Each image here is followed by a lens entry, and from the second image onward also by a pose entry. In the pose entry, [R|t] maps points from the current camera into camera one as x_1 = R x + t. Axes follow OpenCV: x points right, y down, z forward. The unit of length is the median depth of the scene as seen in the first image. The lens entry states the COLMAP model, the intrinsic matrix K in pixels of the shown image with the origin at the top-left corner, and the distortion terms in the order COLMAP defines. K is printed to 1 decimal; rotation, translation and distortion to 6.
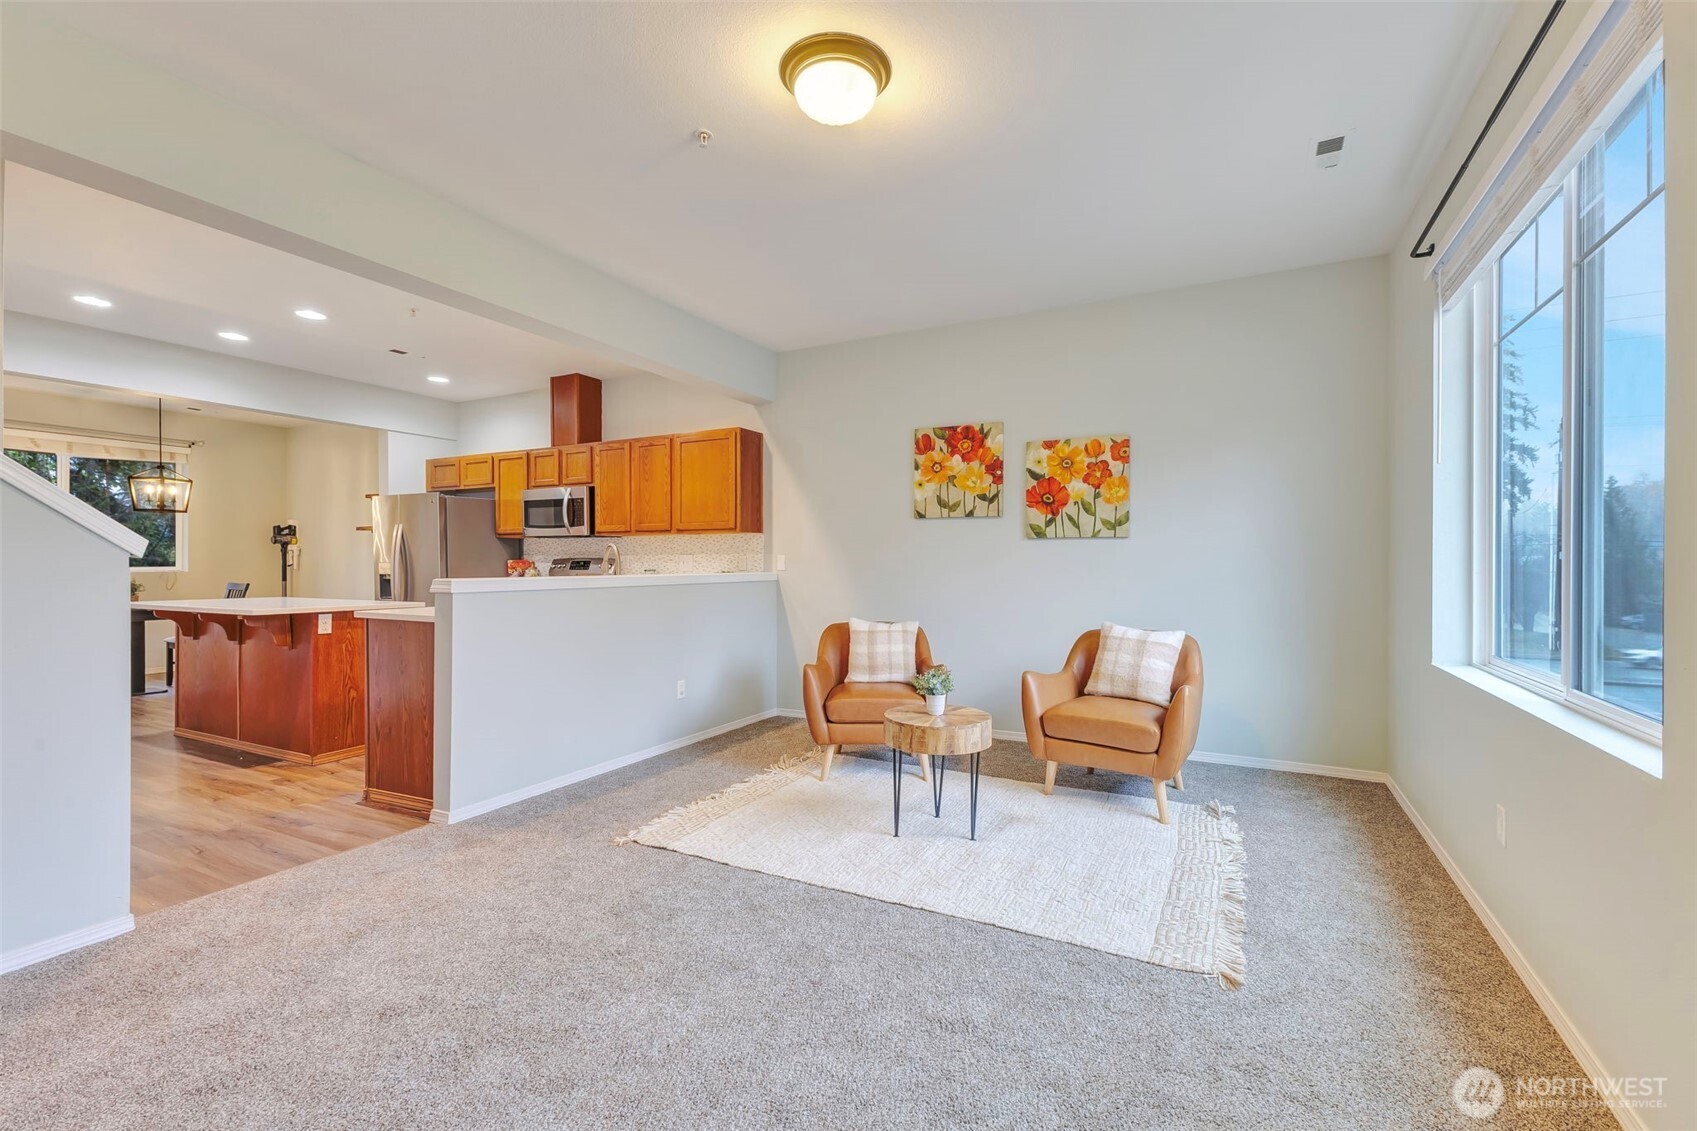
lens RADIAL K [[733.8, 0, 848.4], [0, 733.8, 558.0], [0, 0, 1]] dist [0.012051, -0.000529]
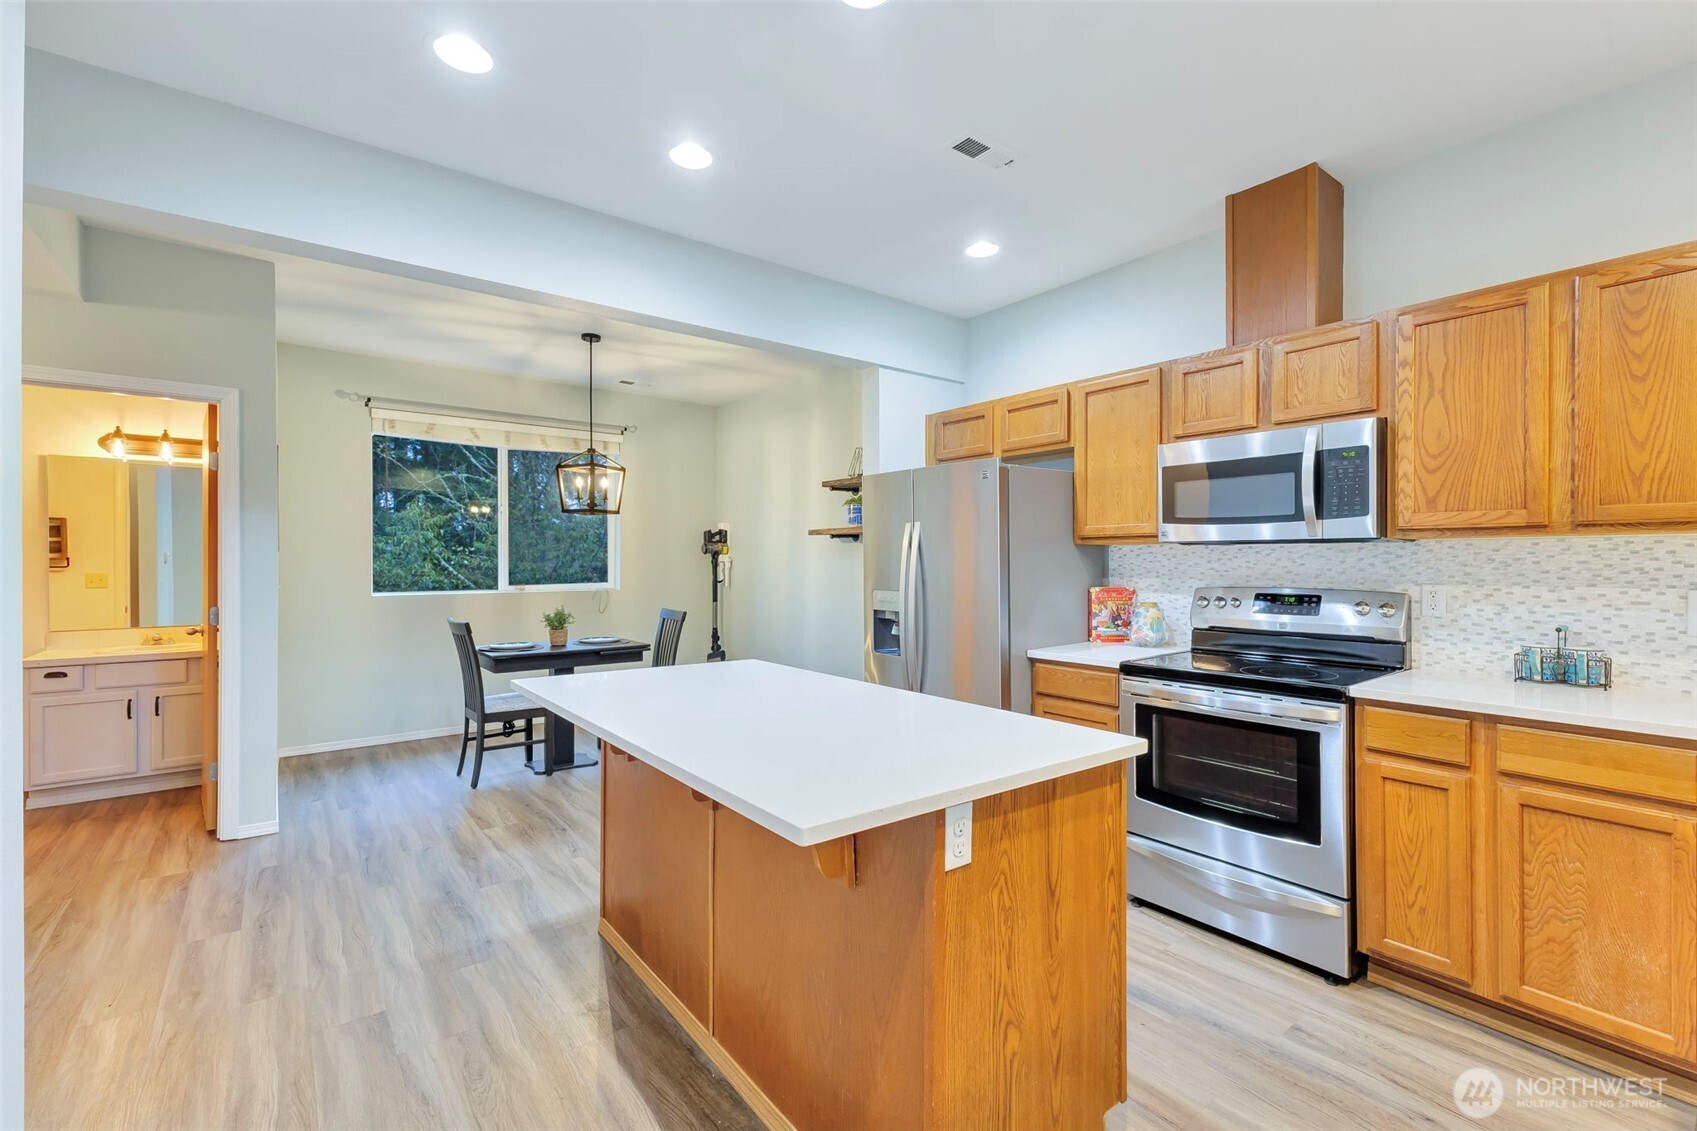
lens RADIAL K [[733.8, 0, 848.4], [0, 733.8, 558.0], [0, 0, 1]] dist [0.012051, -0.000529]
pose [[0.909949, -0.001171, -0.414718, -0.559428], [0.000954, 0.999999, -0.000731, -0.024732], [0.414718, 0.000269, 0.909950, 0.628177]]
